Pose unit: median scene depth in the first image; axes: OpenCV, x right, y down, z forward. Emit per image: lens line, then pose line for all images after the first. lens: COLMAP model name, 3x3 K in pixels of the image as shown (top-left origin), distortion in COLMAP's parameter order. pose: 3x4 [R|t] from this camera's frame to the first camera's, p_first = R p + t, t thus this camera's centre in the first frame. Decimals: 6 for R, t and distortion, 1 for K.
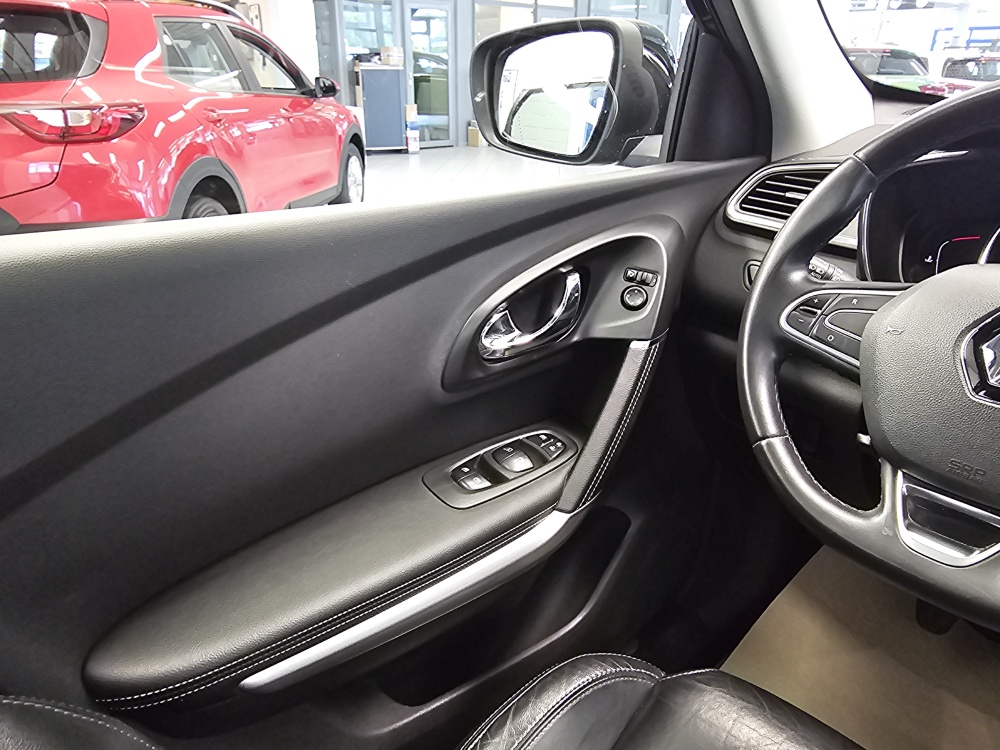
lens RADIAL K [[697.3, 0, 499.7], [0, 697.3, 372.7], [0, 0, 1]] dist [0.001655, -0.001837]
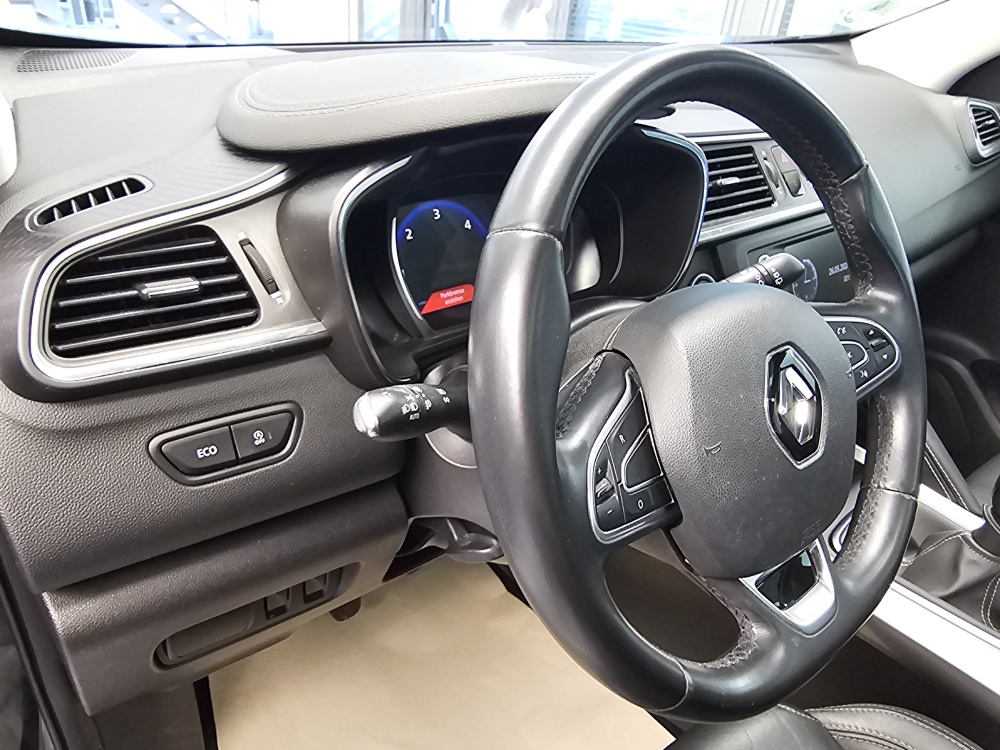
lens RADIAL K [[681.1, 0, 484.4], [0, 681.1, 402.0], [0, 0, 1]] dist [-0.011592, -0.006212]
pose [[0.069208, -0.532738, 0.843446, -0.014577], [0.340986, 0.807183, 0.481854, -0.357421], [-0.937517, 0.254255, 0.237520, 0.714576]]
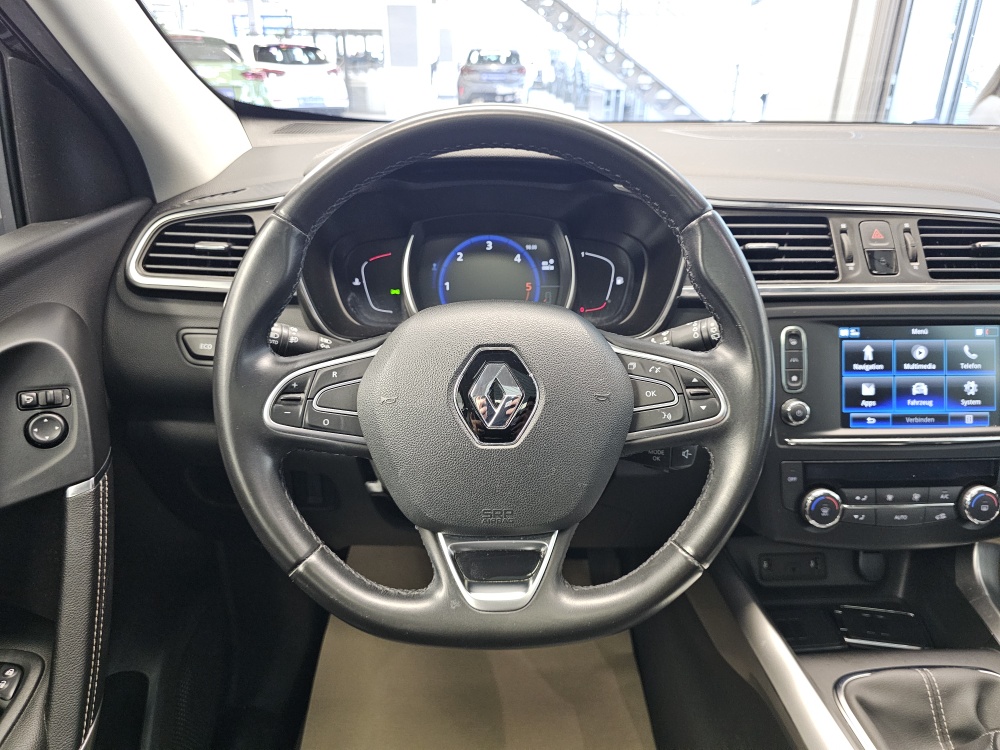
lens RADIAL K [[697.9, 0, 512.7], [0, 697.9, 374.9], [0, 0, 1]] dist [0.003521, -0.007333]
pose [[0.654755, -0.312993, 0.687990, 0.030882], [0.297515, 0.943475, 0.146080, -0.122392], [-0.694824, 0.109041, 0.710866, 0.151751]]
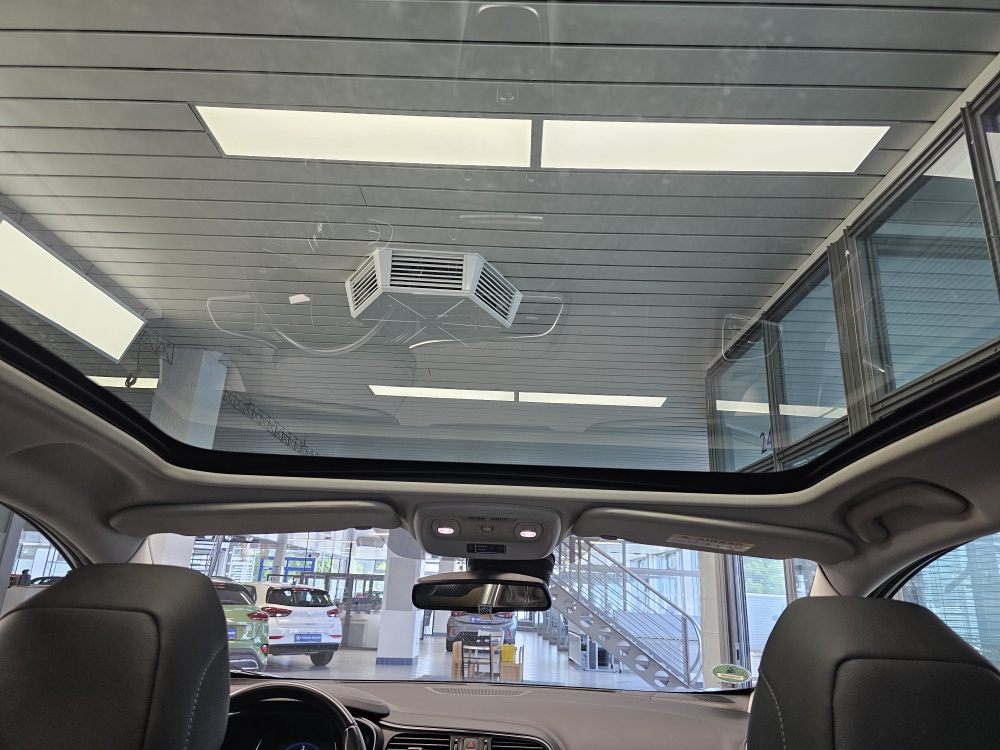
lens RADIAL K [[663.0, 0, 503.4], [0, 663.0, 366.6], [0, 0, 1]] dist [0.059466, -0.083413]
pose [[0.661875, 0.265047, 0.701193, -0.545052], [0.267223, 0.790527, -0.551053, 0.208407], [-0.700367, 0.552103, 0.452403, -1.092455]]
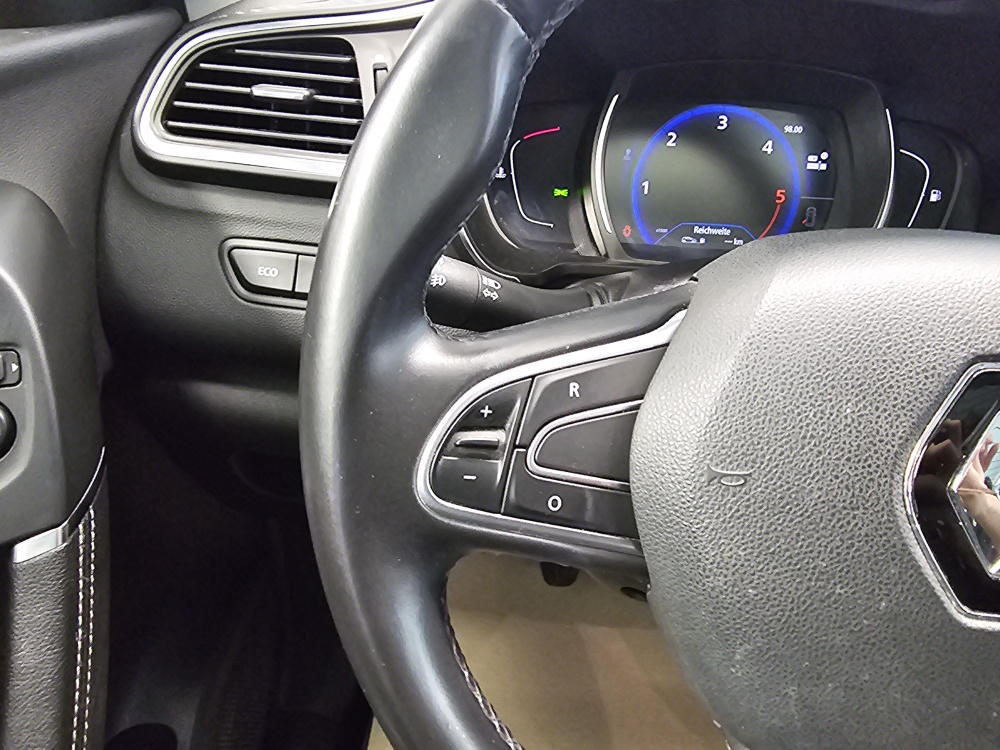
lens RADIAL K [[697.3, 0, 499.7], [0, 697.3, 372.7], [0, 0, 1]] dist [0.001655, -0.001837]
pose [[0.719122, -0.353666, 0.598151, 0.186009], [0.245206, 0.934571, 0.257782, -0.164201], [-0.650183, -0.038706, 0.758791, 0.544334]]
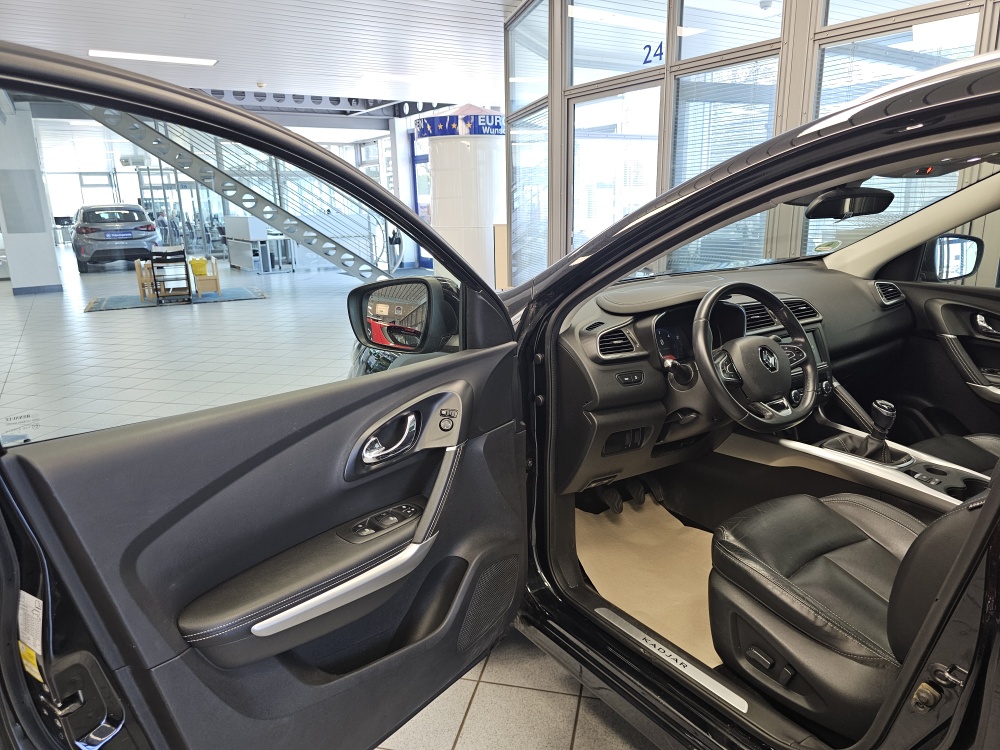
lens RADIAL K [[697.9, 0, 512.7], [0, 697.9, 374.9], [0, 0, 1]] dist [0.003521, -0.007333]
pose [[0.139364, -0.247138, 0.958906, -1.885860], [0.418096, 0.892495, 0.169257, -0.708261], [-0.897649, 0.377327, 0.227709, 0.864176]]
